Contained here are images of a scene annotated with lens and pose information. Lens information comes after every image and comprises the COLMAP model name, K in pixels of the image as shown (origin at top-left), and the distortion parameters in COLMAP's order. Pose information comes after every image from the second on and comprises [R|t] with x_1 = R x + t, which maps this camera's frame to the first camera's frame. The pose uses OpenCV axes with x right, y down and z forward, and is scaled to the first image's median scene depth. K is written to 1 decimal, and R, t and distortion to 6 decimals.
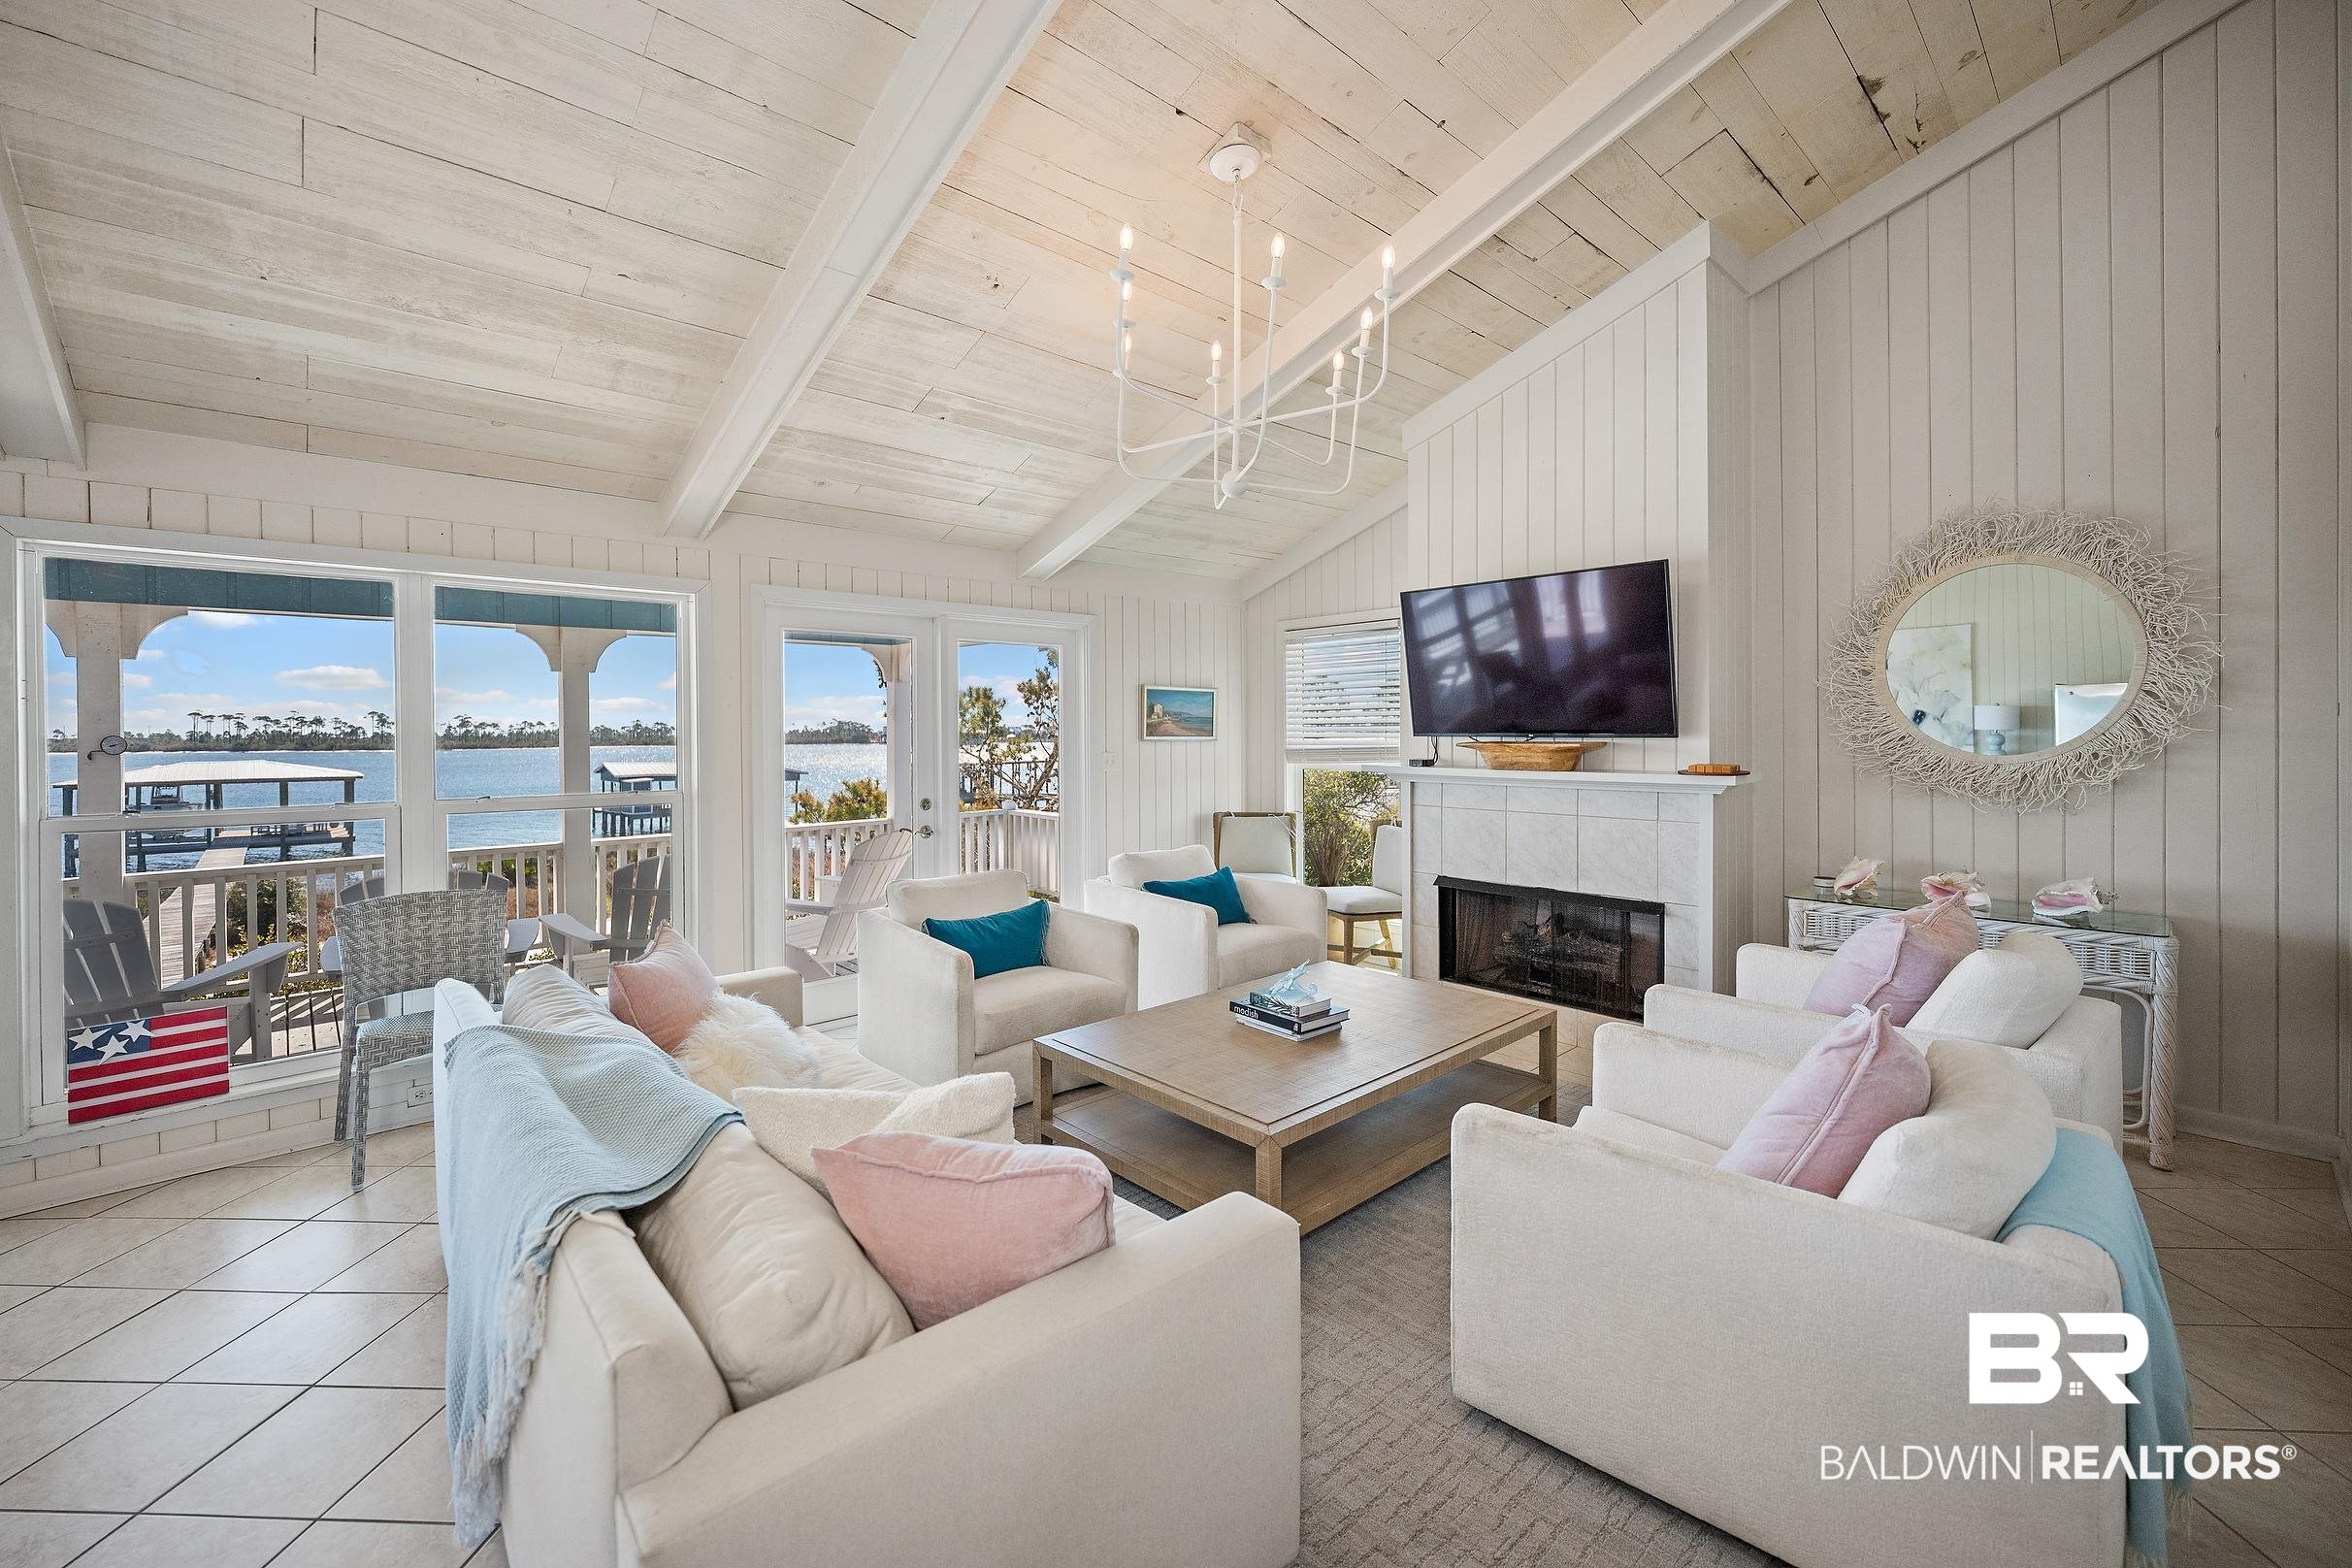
lens RADIAL K [[946.5, 0, 1176.0], [0, 946.5, 784.0], [0, 0, 1]] dist [-0.002015, -0.000098]
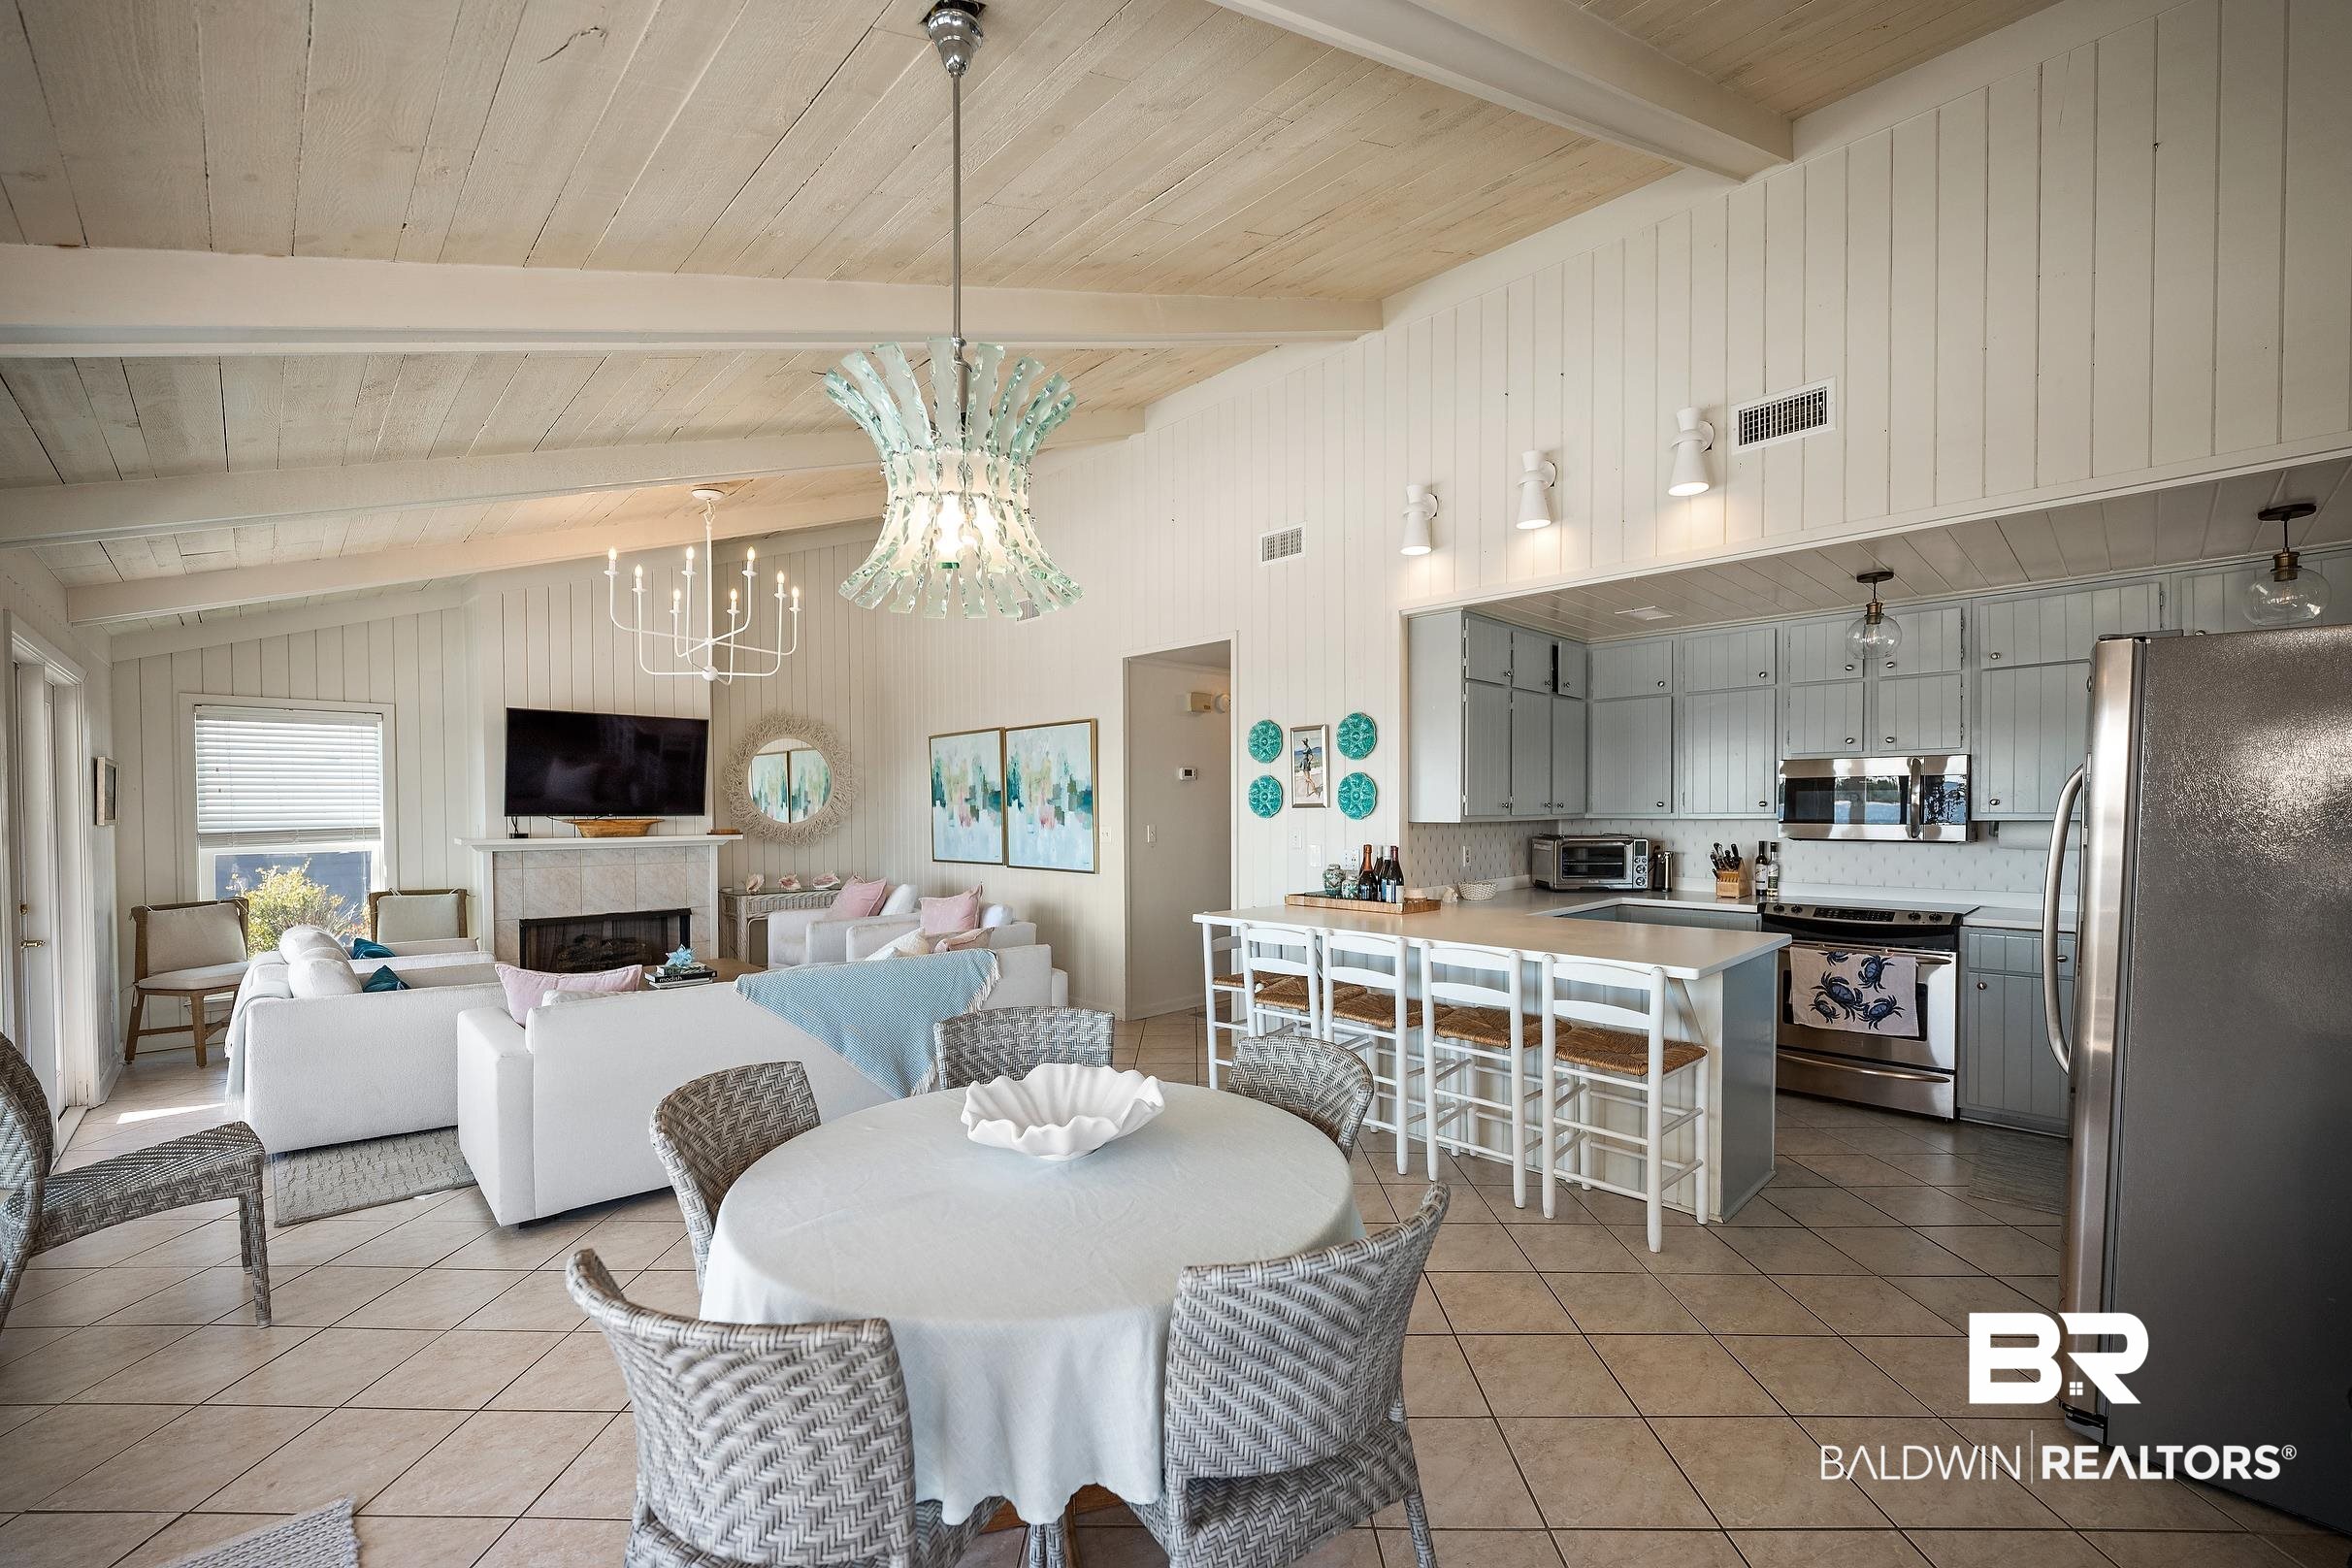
lens RADIAL K [[946.5, 0, 1176.0], [0, 946.5, 784.0], [0, 0, 1]] dist [-0.002015, -0.000098]
pose [[-0.018803, 0.027719, 0.999439, -1.306407], [0.060444, 0.997819, -0.026537, -0.005403], [-0.997994, 0.059911, -0.020438, 0.113561]]
